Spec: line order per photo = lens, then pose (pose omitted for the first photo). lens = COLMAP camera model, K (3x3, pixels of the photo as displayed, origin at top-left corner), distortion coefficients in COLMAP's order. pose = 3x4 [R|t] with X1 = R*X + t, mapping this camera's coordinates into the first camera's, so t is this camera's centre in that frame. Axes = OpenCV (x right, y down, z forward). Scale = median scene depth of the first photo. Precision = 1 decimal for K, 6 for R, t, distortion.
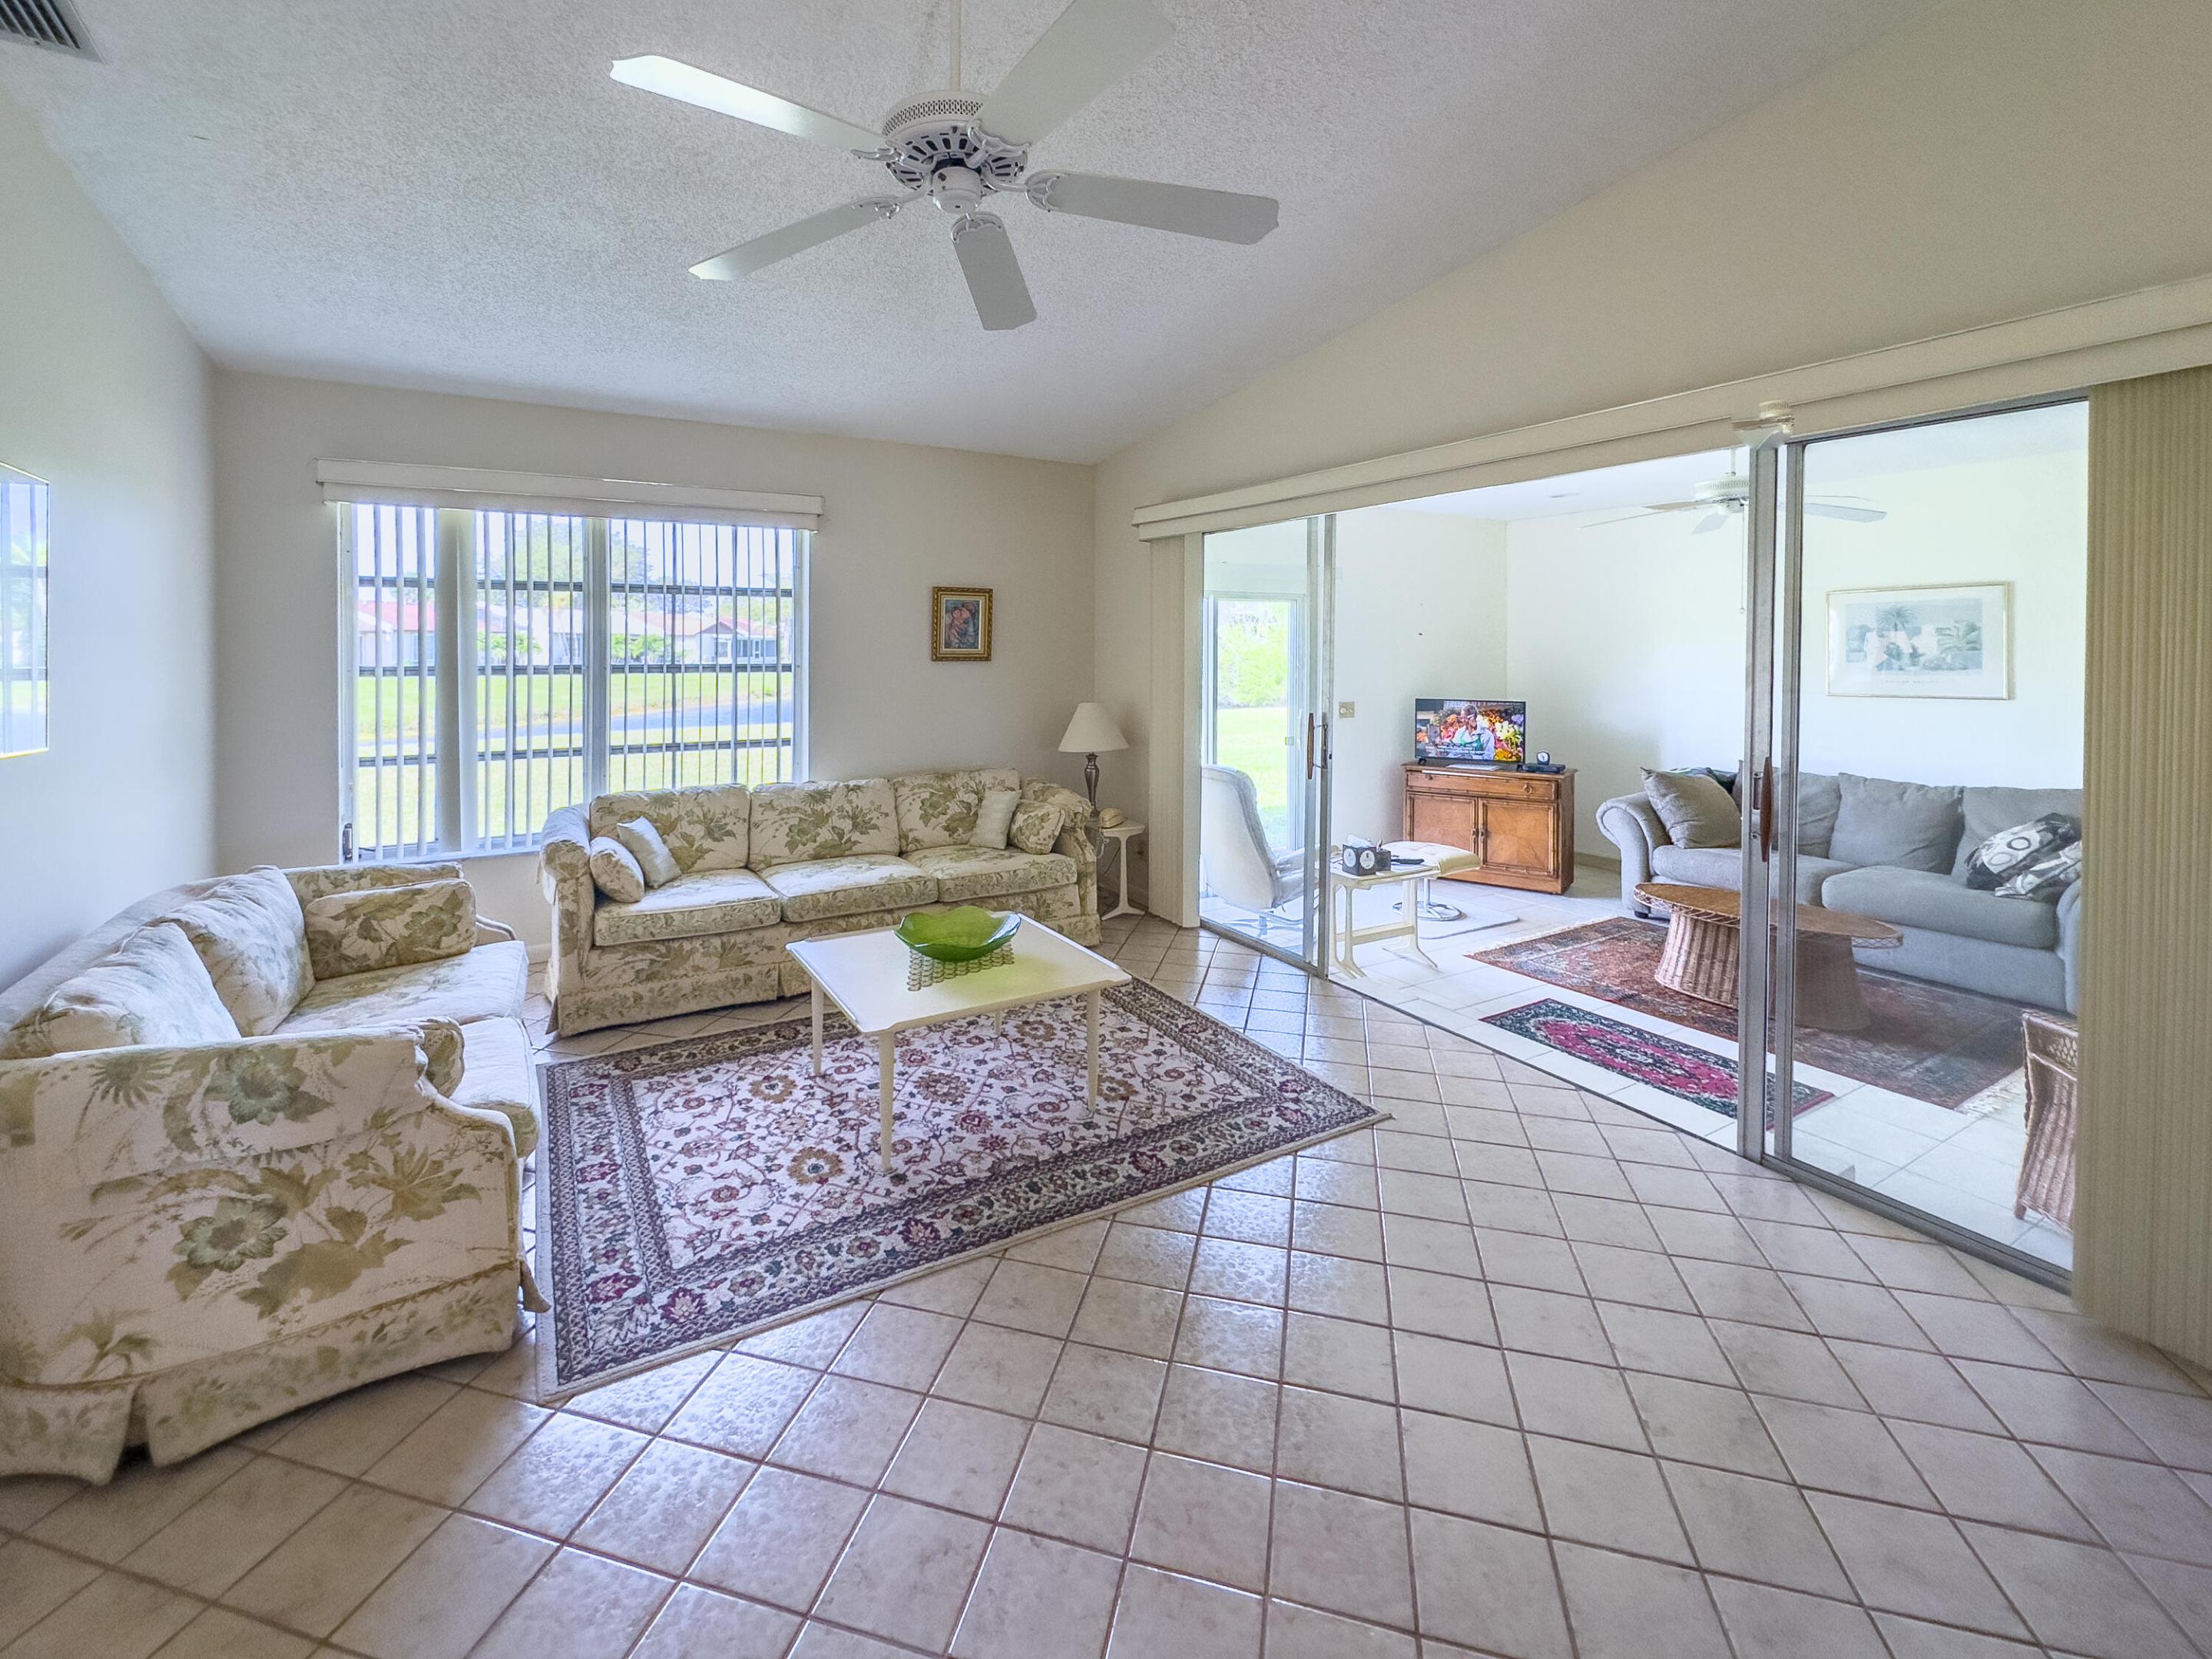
lens RADIAL K [[963.0, 0, 1072.4], [0, 963.0, 652.8], [0, 0, 1]] dist [-0.000268, -0.000070]
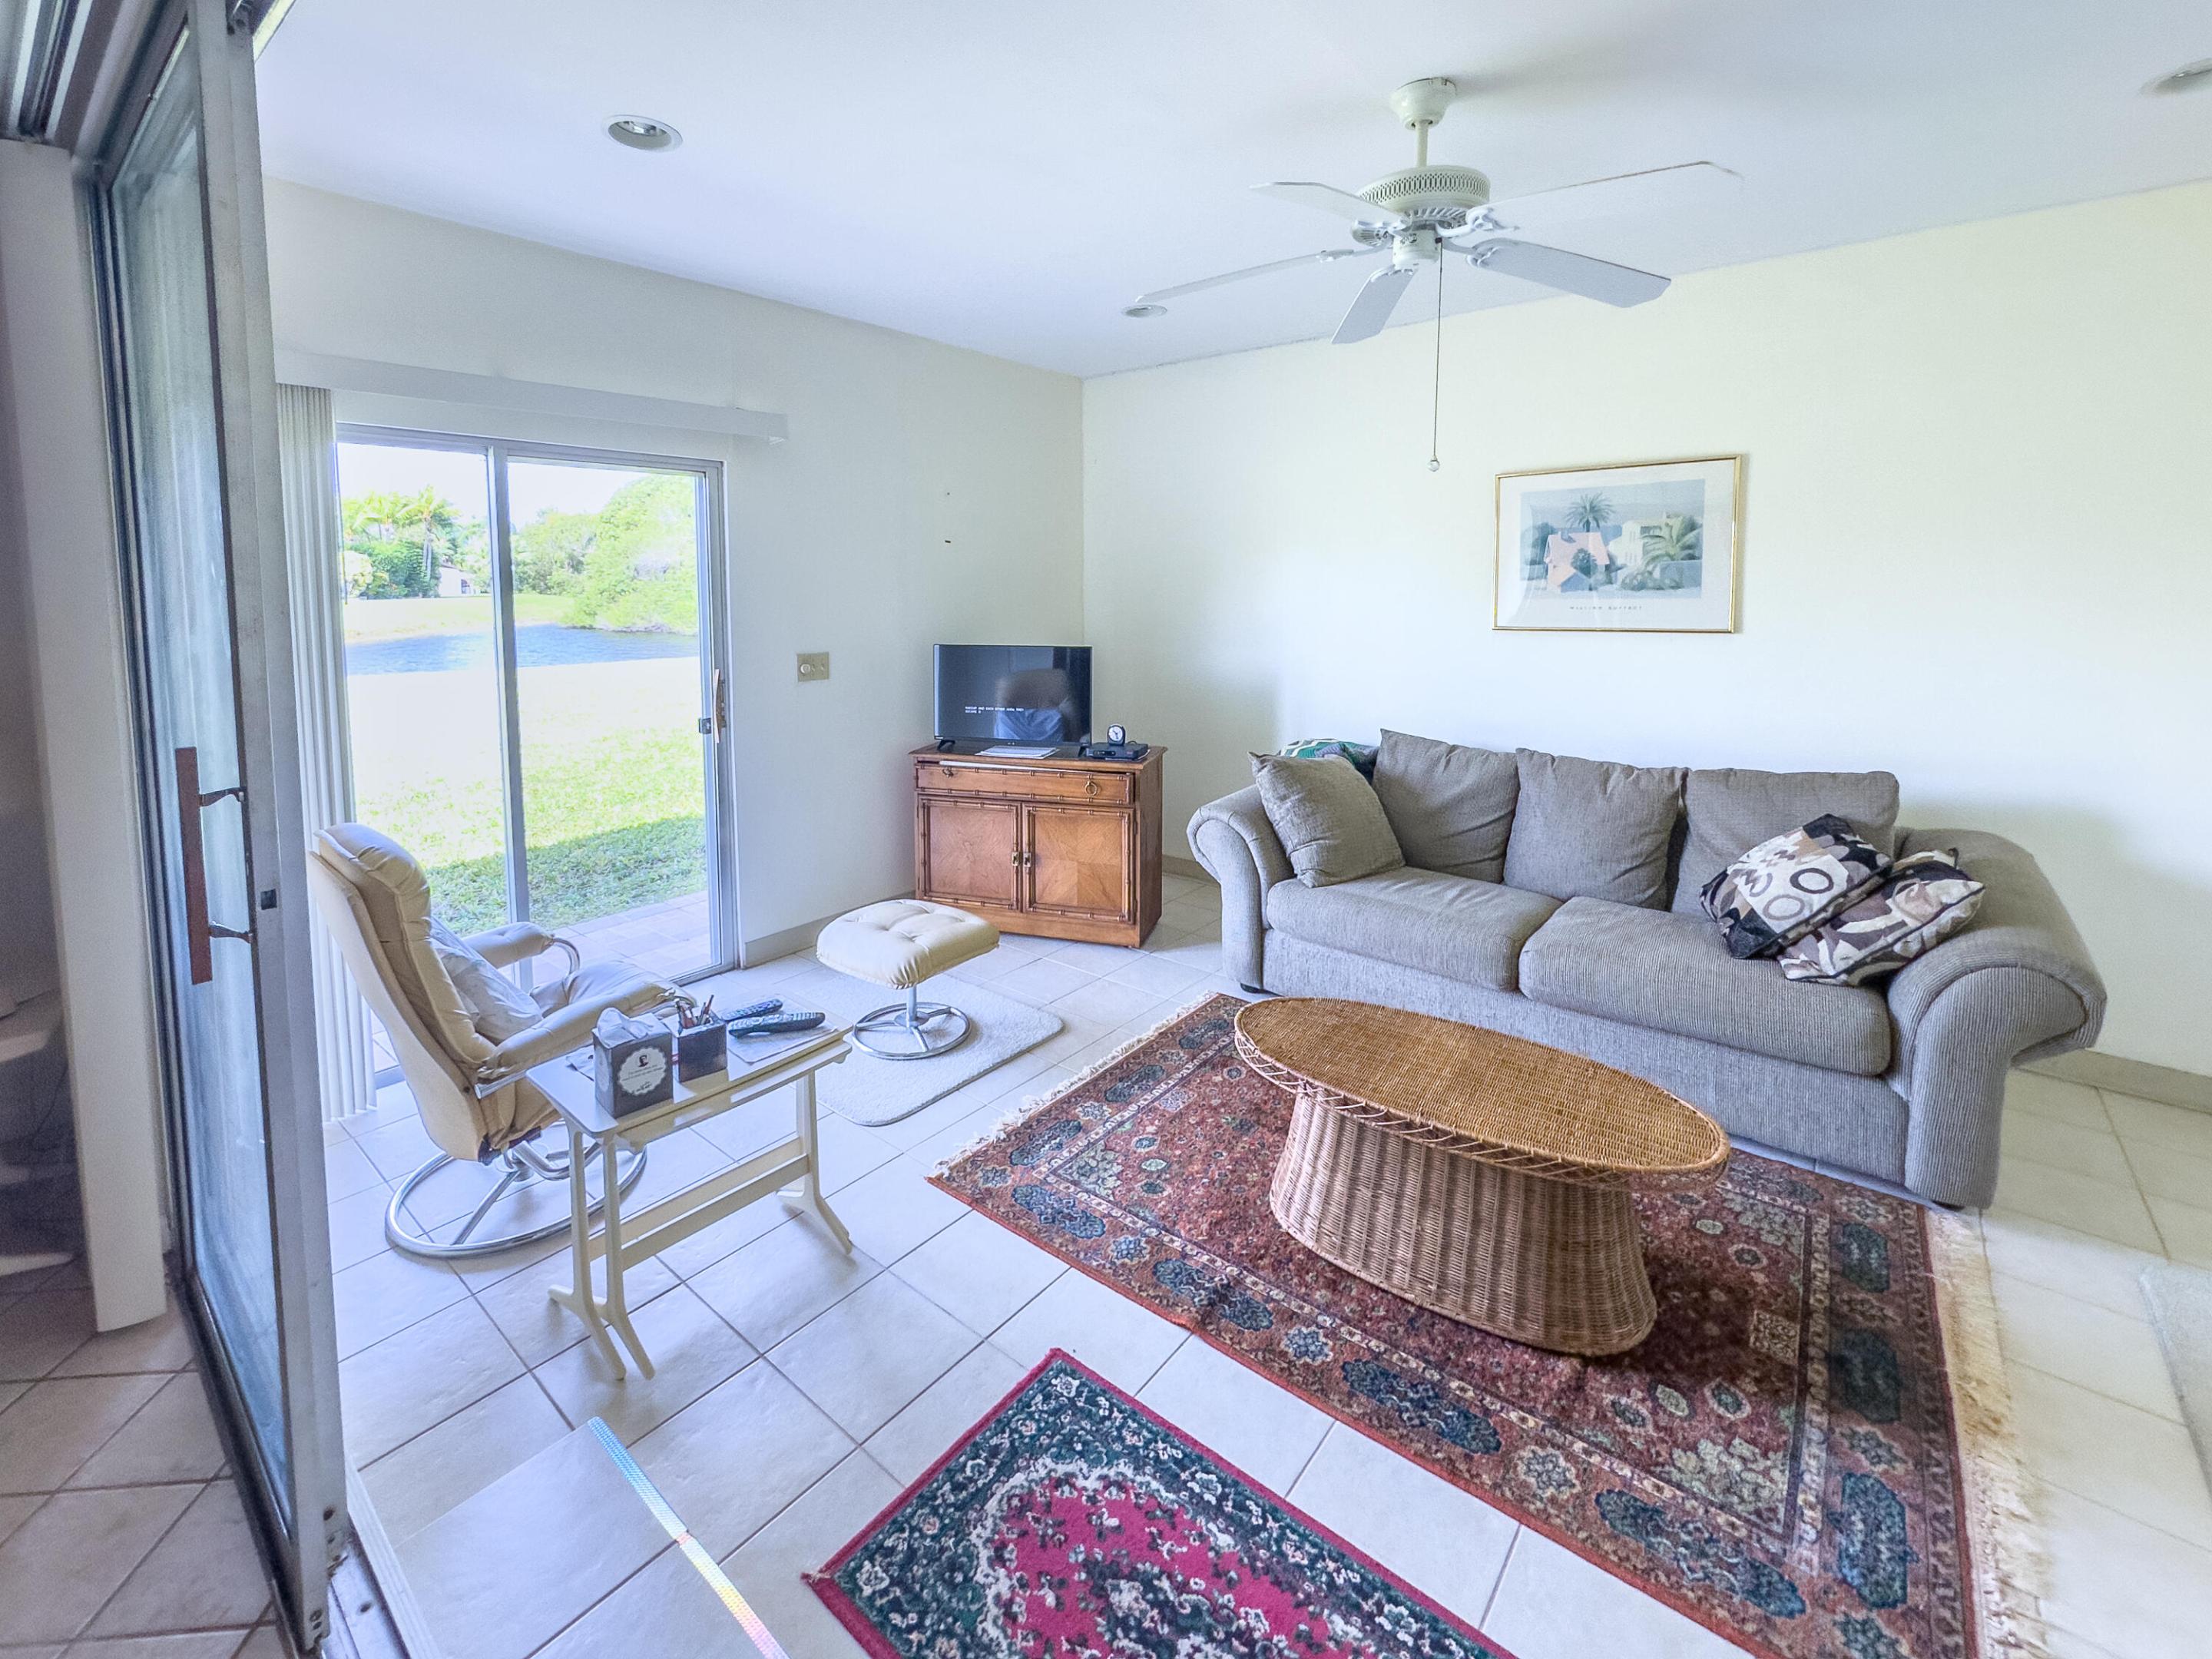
lens RADIAL K [[958.8, 0, 1073.7], [0, 958.8, 658.0], [0, 0, 1]] dist [-0.003542, 0.000098]
pose [[0.940266, -0.028685, 0.339229, 0.314948], [0.003746, 0.997255, 0.073945, 0.015161], [-0.340419, -0.068258, 0.937793, 0.531113]]
